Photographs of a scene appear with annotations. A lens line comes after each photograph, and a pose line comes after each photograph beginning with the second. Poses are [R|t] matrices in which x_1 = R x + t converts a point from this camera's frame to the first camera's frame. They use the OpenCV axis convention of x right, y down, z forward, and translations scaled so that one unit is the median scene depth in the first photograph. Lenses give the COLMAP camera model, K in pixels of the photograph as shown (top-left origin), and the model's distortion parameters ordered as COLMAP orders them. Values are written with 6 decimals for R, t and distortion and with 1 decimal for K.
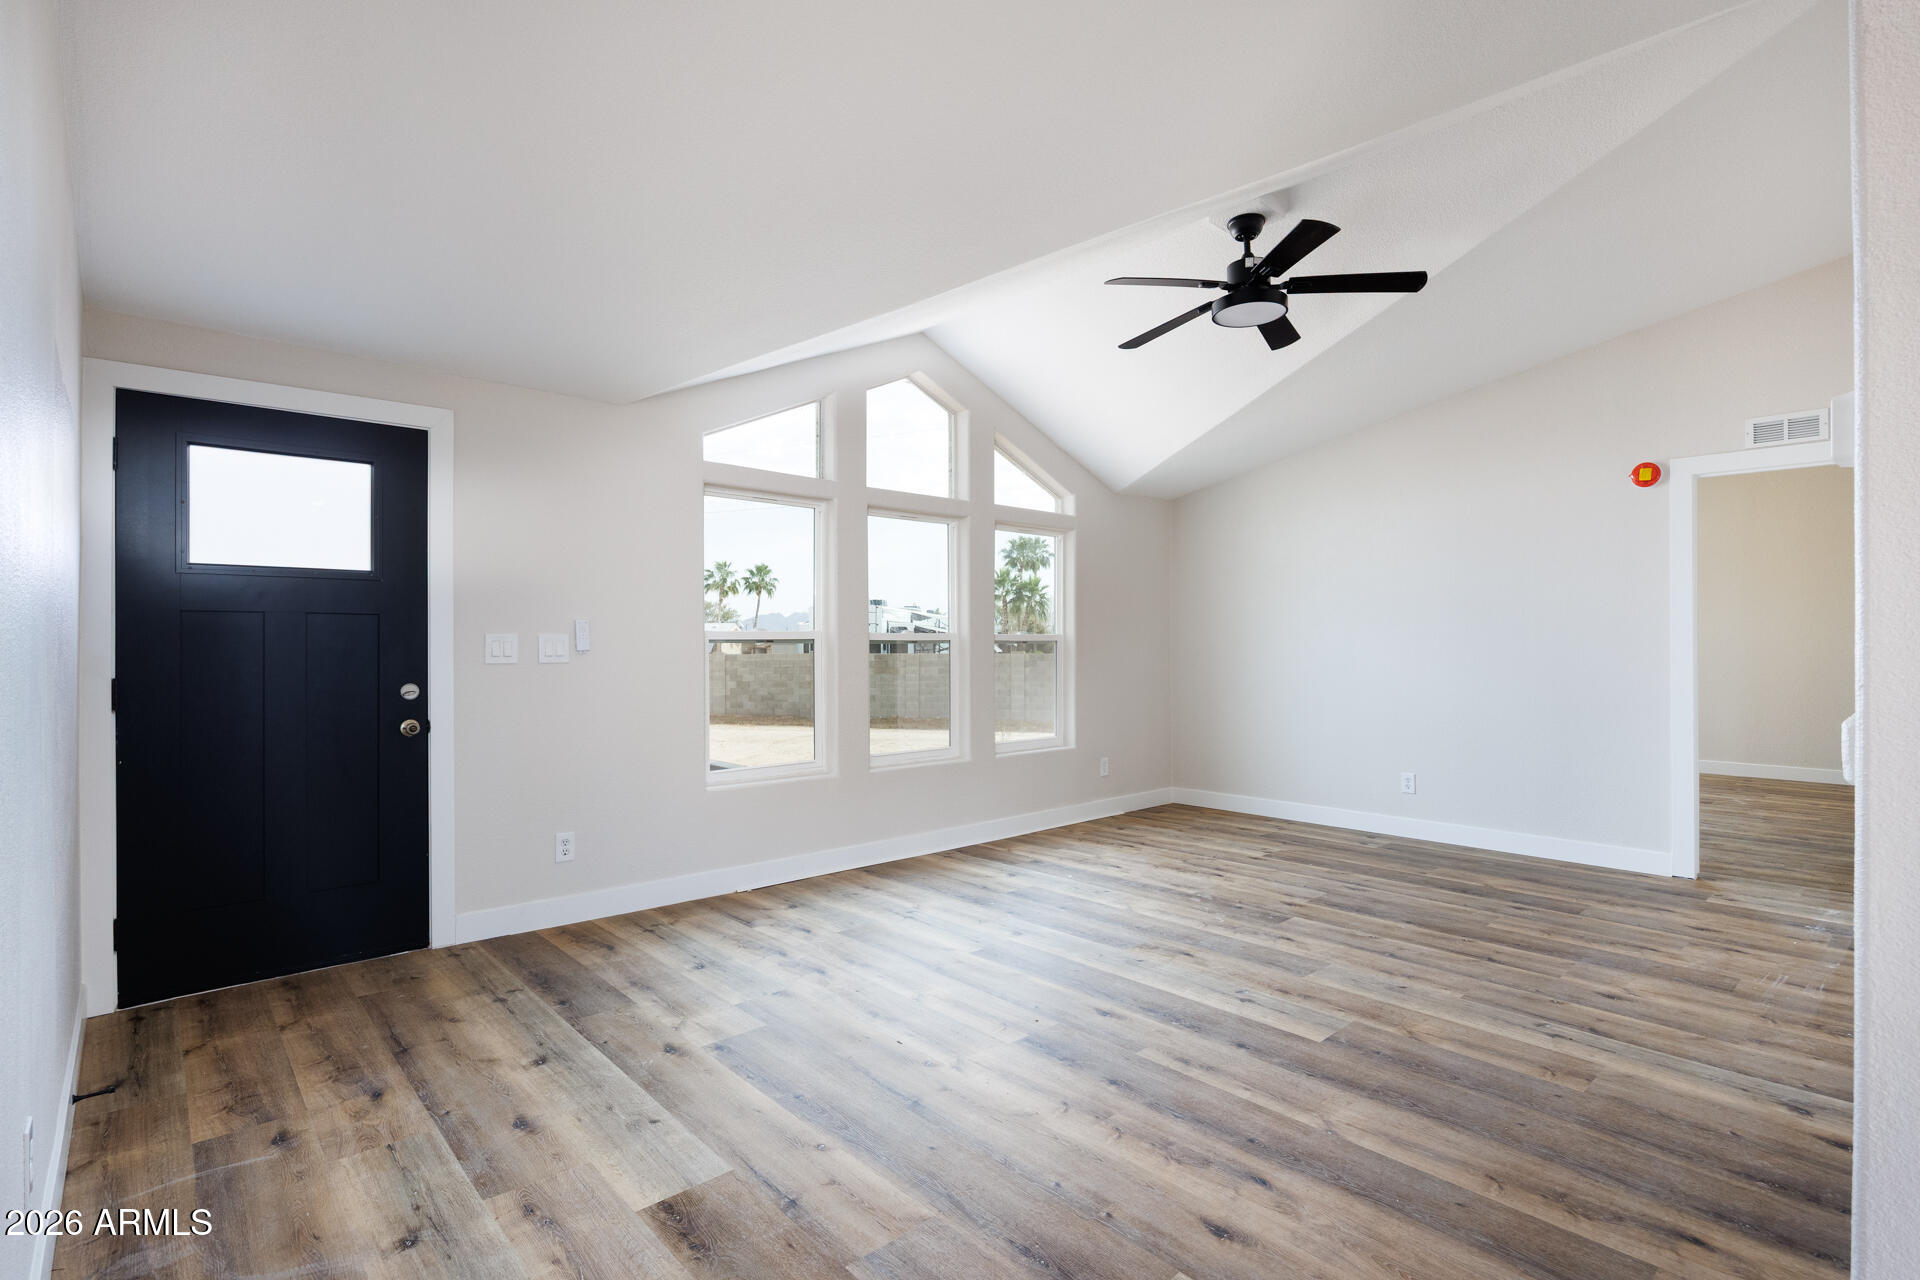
lens RADIAL K [[905.4, 0, 957.8], [0, 905.4, 641.0], [0, 0, 1]] dist [0.001385, 0.000025]
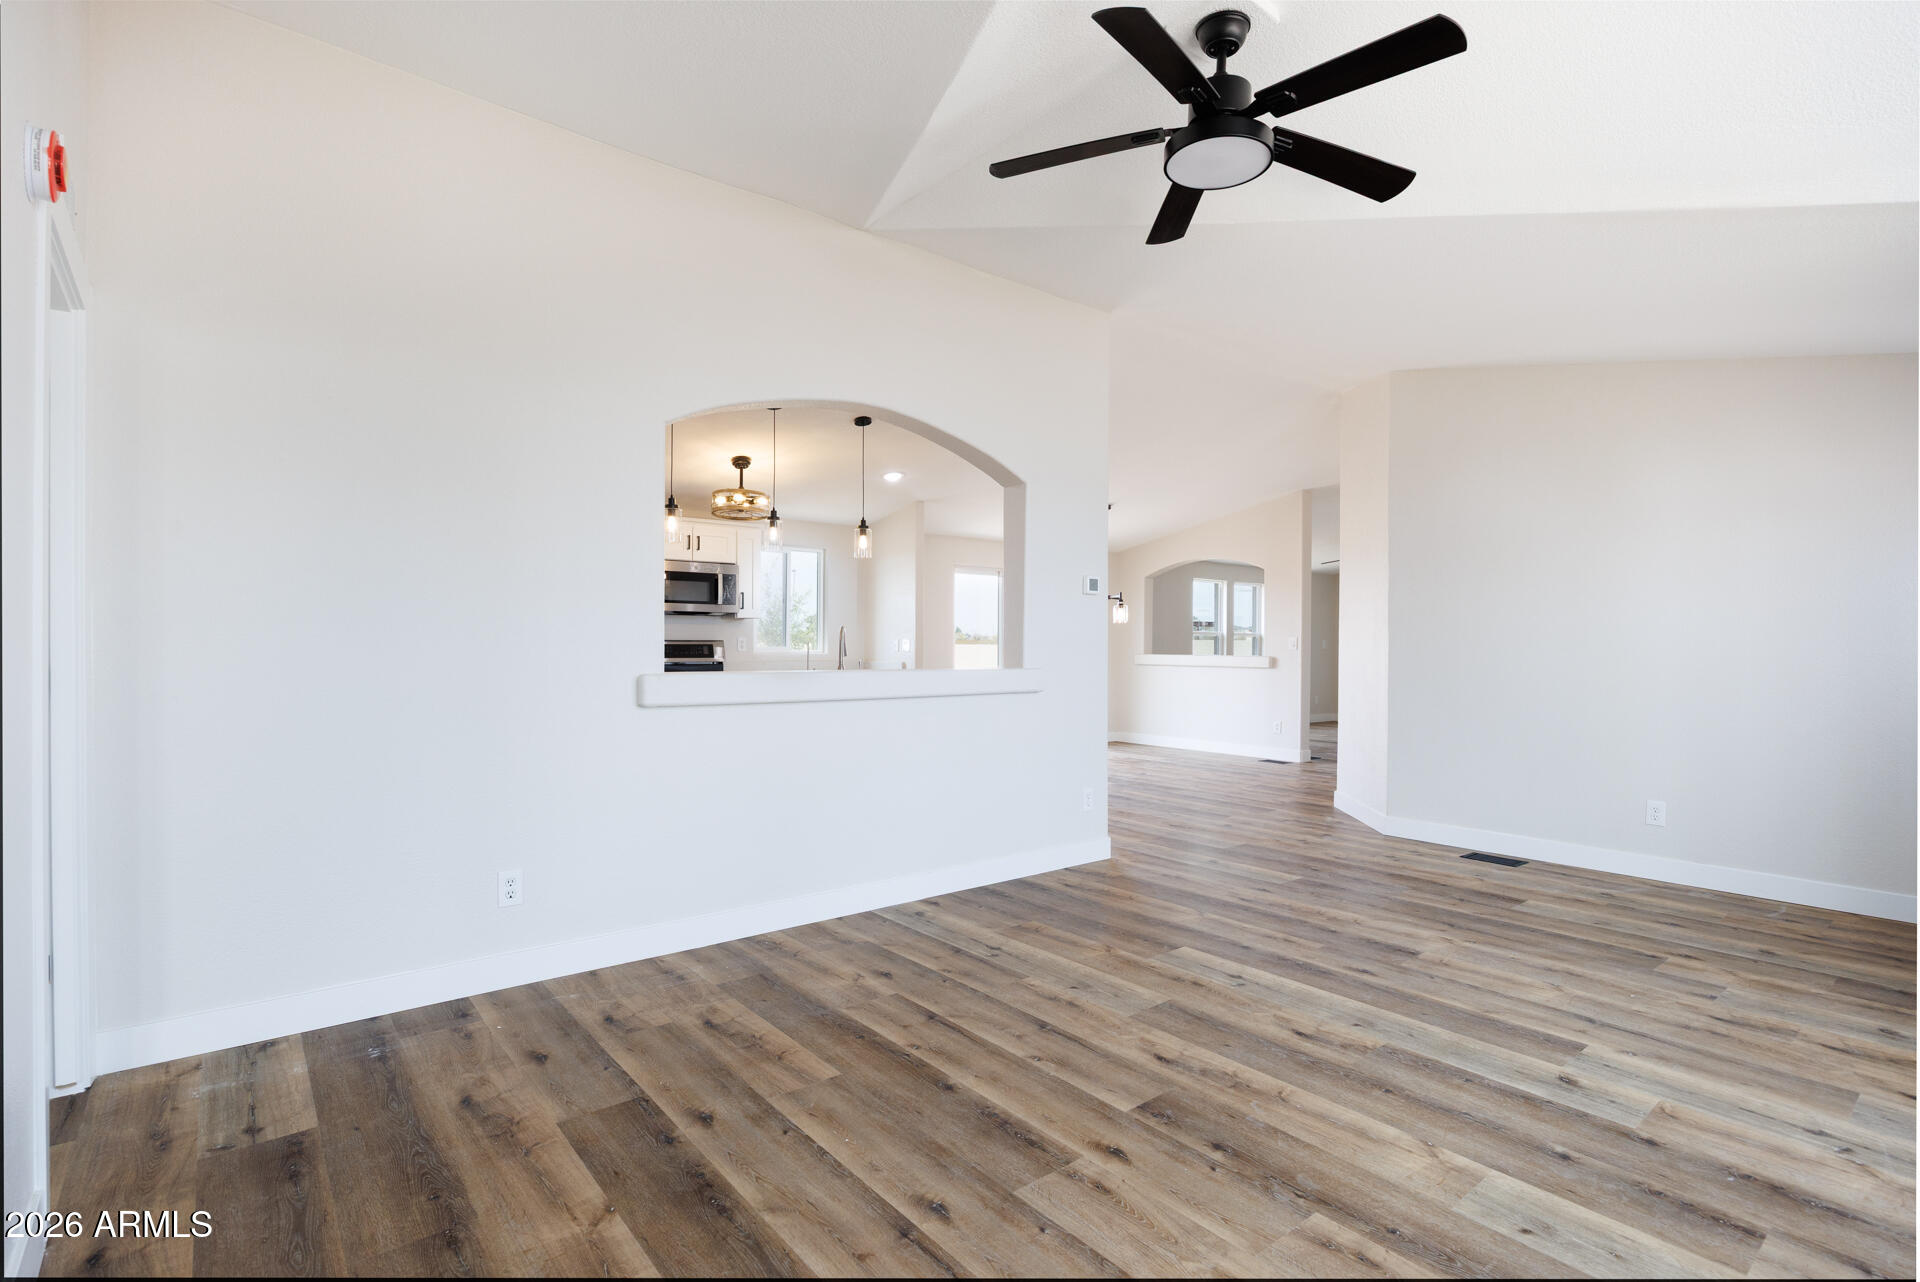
lens RADIAL K [[905.4, 0, 962.1], [0, 905.4, 636.5], [0, 0, 1]] dist [0.001385, 0.000025]
pose [[-0.998836, -0.006887, 0.047745, 0.566590], [-0.007432, 0.999909, -0.011242, 0.009826], [-0.047663, -0.011584, -0.998796, 1.992913]]
